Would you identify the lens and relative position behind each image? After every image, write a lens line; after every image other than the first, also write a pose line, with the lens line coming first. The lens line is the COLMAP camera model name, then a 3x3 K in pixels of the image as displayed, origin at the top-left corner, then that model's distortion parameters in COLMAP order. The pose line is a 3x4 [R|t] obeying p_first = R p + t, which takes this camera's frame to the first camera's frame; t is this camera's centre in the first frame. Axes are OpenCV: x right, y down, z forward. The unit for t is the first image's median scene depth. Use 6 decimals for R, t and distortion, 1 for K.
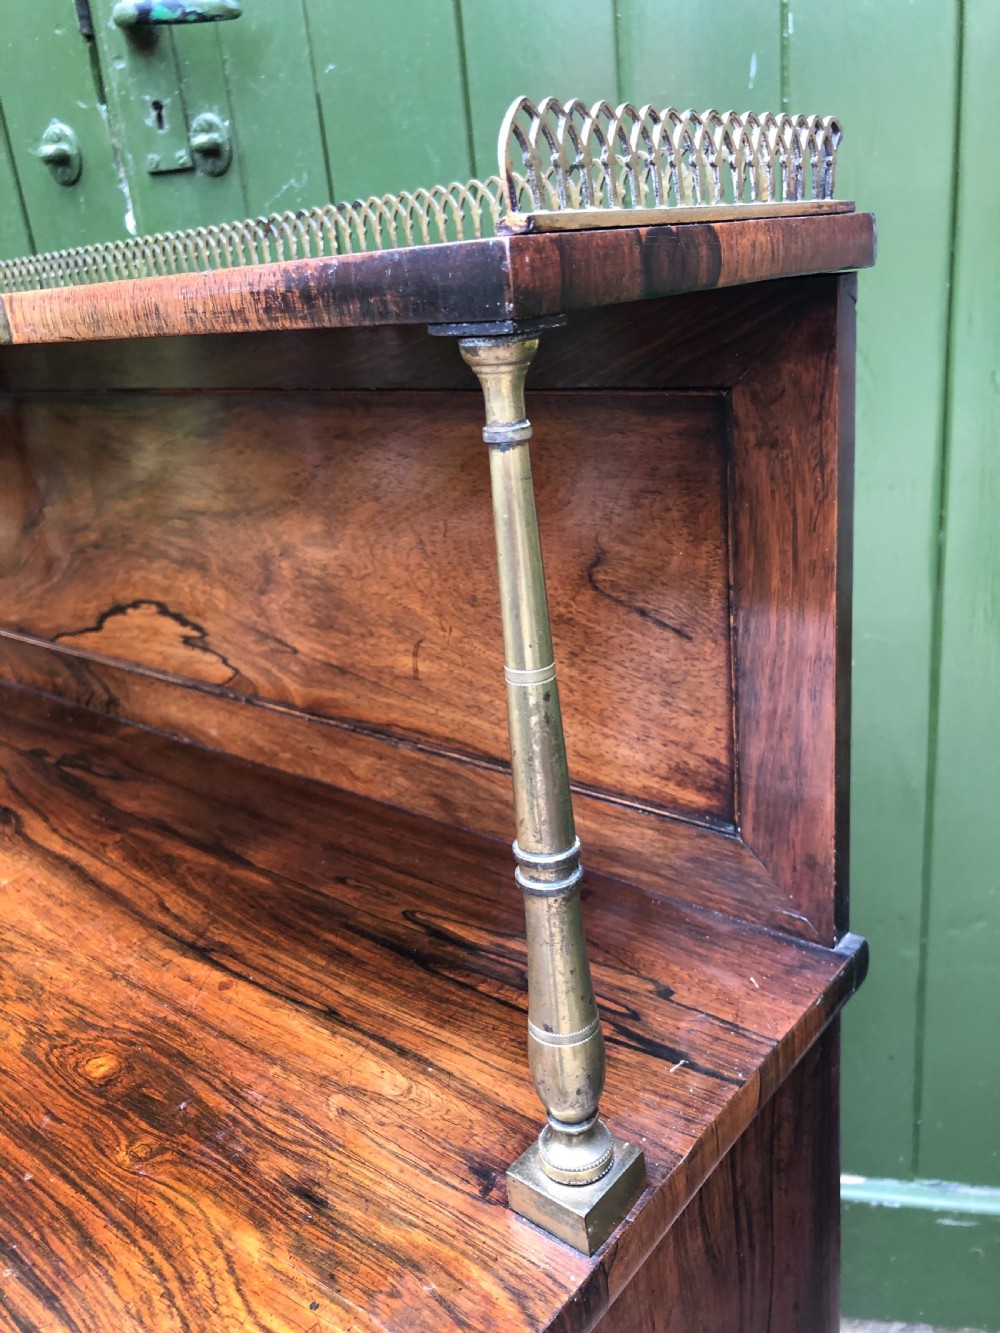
lens RADIAL K [[1094.5, 0, 500.9], [0, 1094.5, 658.9], [0, 0, 1]] dist [0.070148, -0.068982]
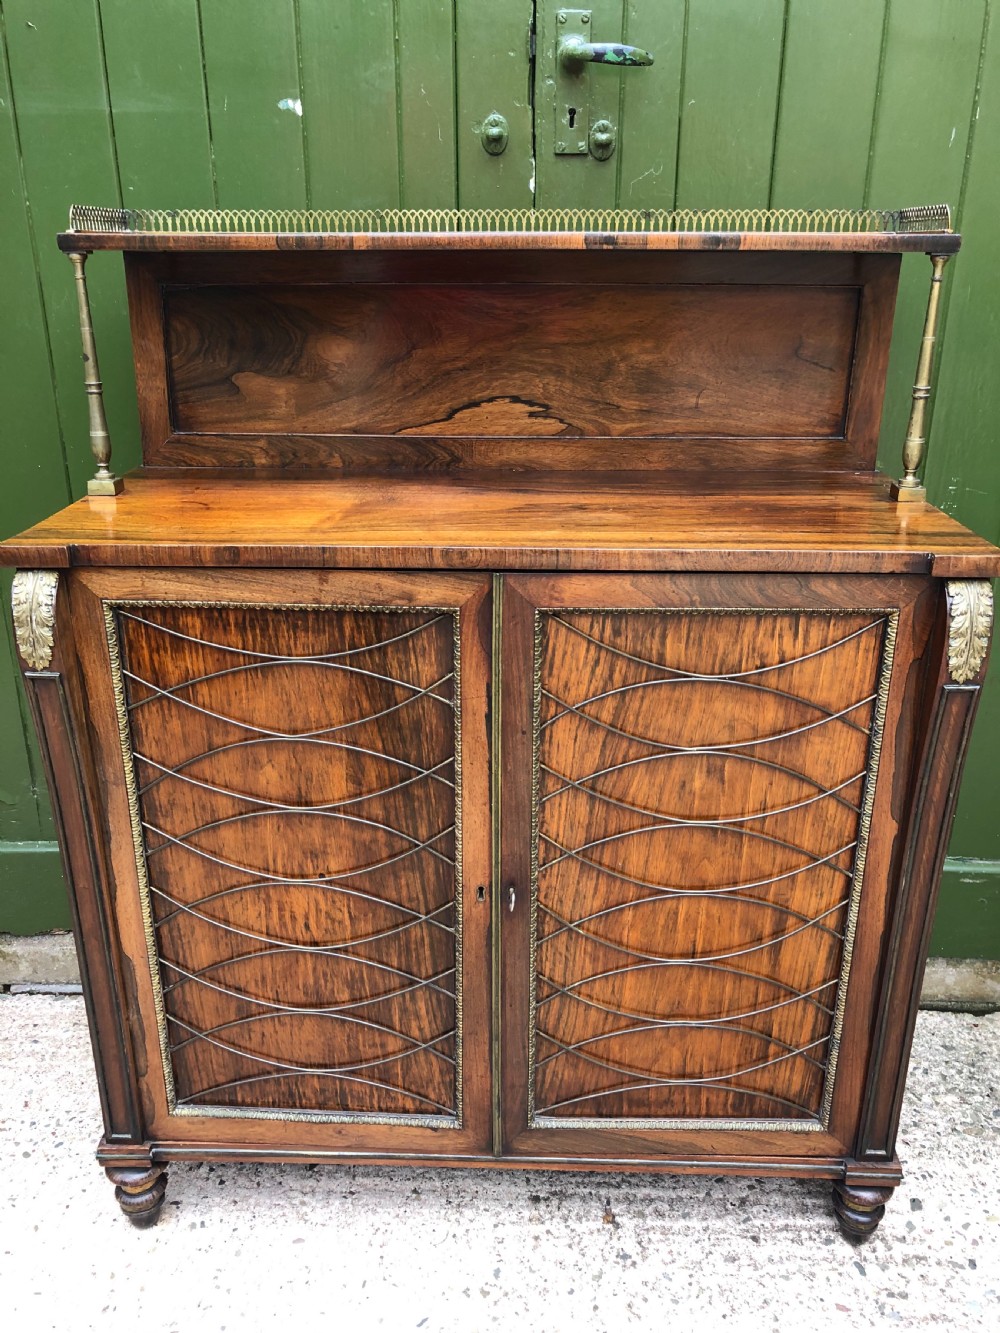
lens RADIAL K [[1089.0, 0, 498.2], [0, 1089.0, 661.6], [0, 0, 1]] dist [0.019606, -0.003003]
pose [[0.782362, -0.128447, 0.609435, -1.685991], [0.134301, 0.990275, 0.036306, 0.366790], [-0.608172, 0.053443, 0.792004, -0.527207]]
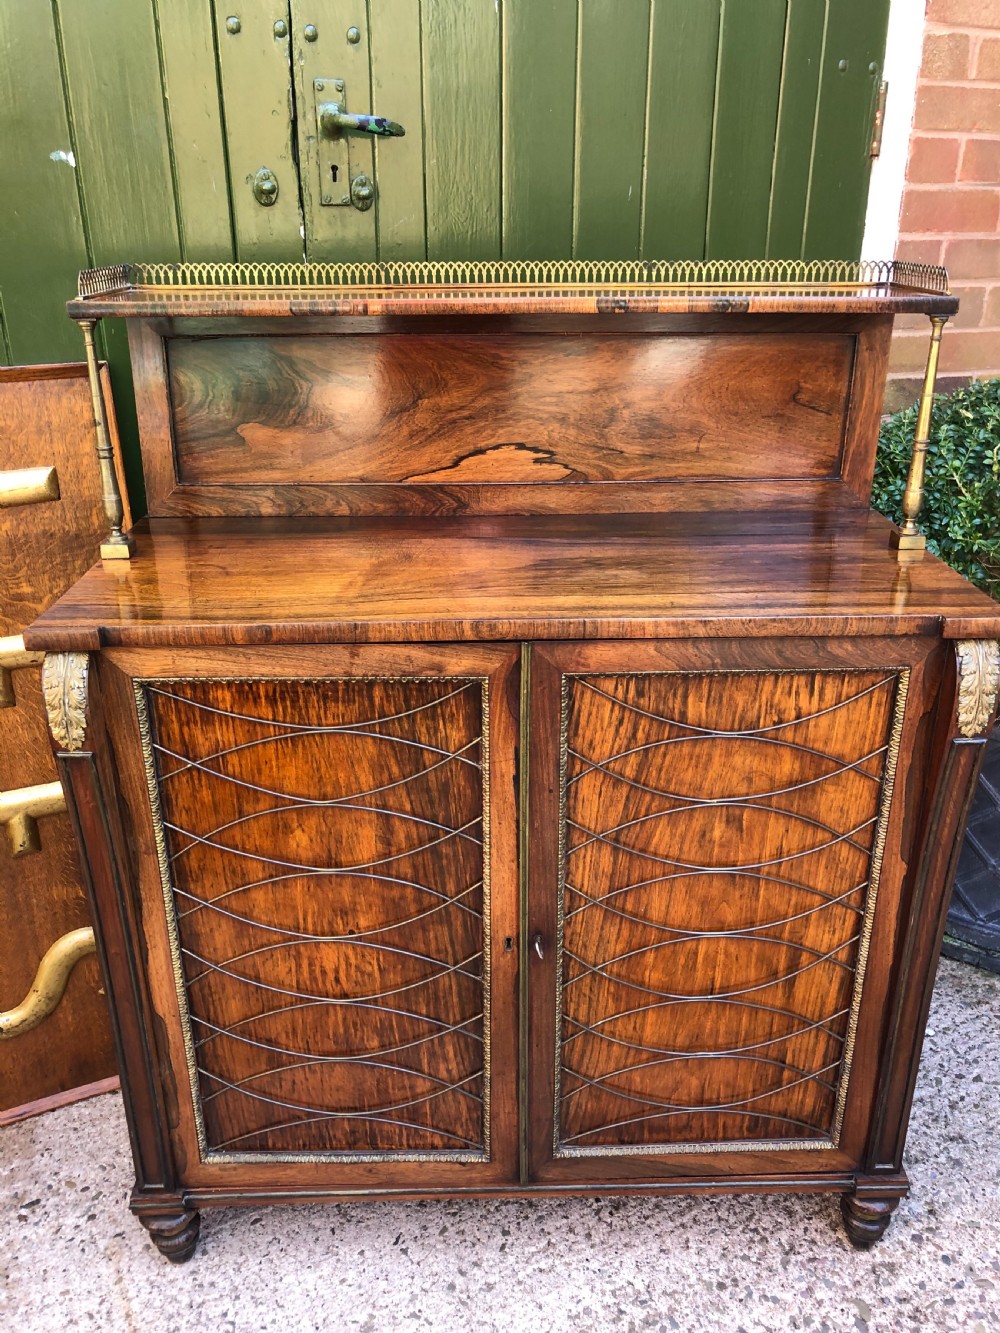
lens RADIAL K [[1082.8, 0, 506.9], [0, 1082.8, 662.3], [0, 0, 1]] dist [0.022816, 0.013088]
pose [[0.745523, -0.168724, 0.644769, -1.769772], [0.156377, 0.984702, 0.076865, 0.197944], [-0.647875, 0.043522, 0.760503, -0.485643]]
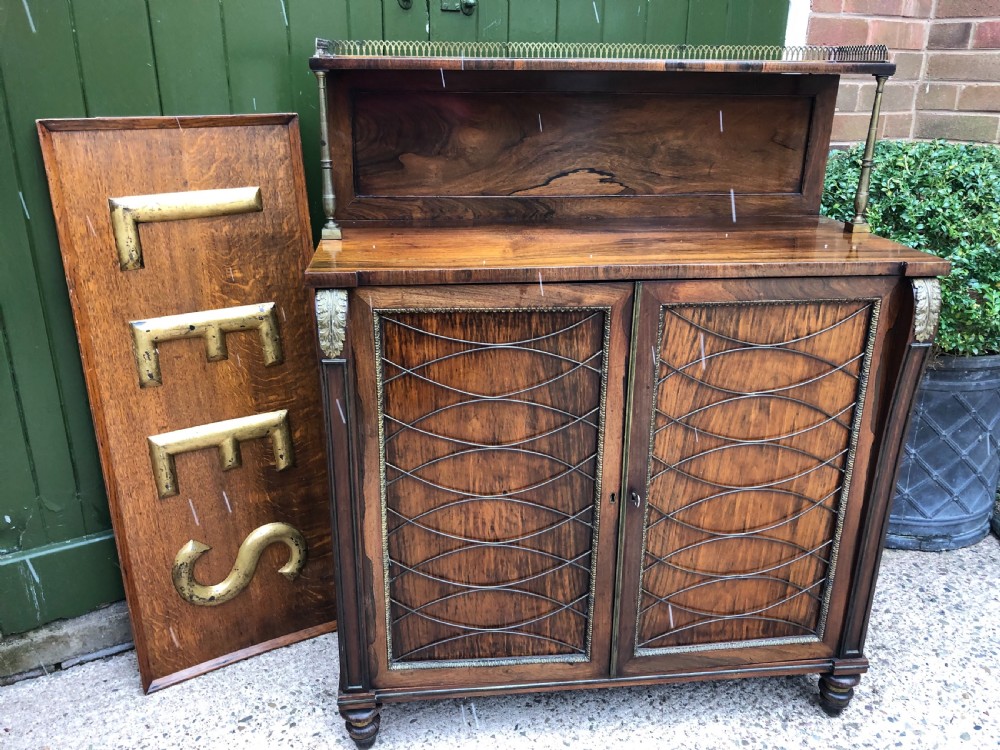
lens RADIAL K [[828.3, 0, 503.1], [0, 828.3, 369.7], [0, 0, 1]] dist [0.020417, -0.015156]
pose [[0.686035, -0.154875, 0.710893, -2.254032], [0.169618, 0.984203, 0.050732, 0.344390], [-0.707521, 0.085777, 0.701468, -0.346554]]
